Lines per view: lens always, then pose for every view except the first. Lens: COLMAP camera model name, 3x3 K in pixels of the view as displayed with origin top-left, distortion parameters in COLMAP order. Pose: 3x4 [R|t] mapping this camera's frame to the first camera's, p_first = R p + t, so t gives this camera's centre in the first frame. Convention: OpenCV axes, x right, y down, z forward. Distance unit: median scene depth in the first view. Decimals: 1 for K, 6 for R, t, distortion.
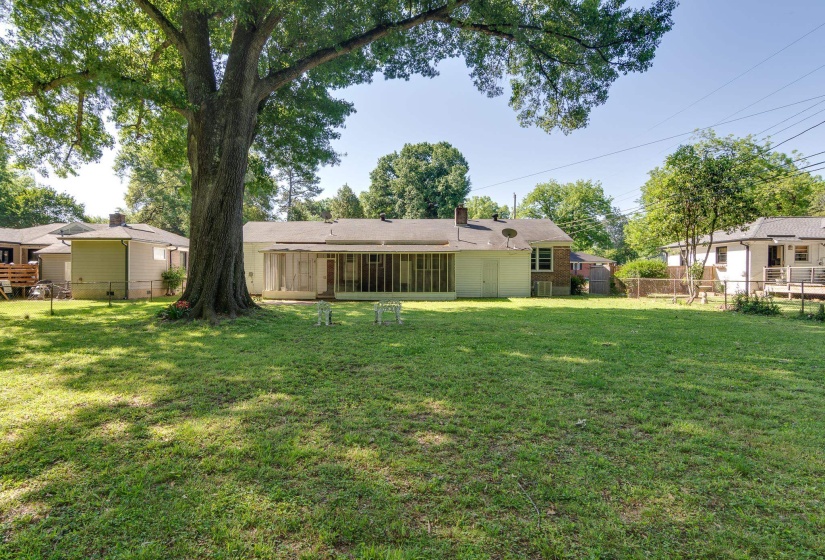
lens RADIAL K [[417.9, 0, 409.2], [0, 417.9, 286.2], [0, 0, 1]] dist [-0.001074, 0.000000]
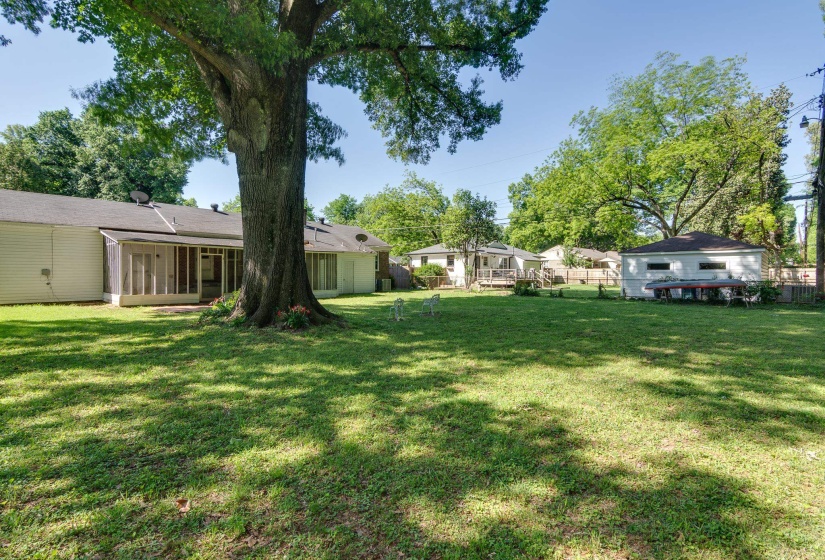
lens RADIAL K [[417.9, 0, 409.2], [0, 417.9, 286.2], [0, 0, 1]] dist [-0.001074, 0.000000]
pose [[0.637982, -0.022342, 0.769727, -0.573294], [0.020737, 0.999715, 0.011829, -0.003328], [-0.769772, 0.008416, 0.638264, 0.156432]]
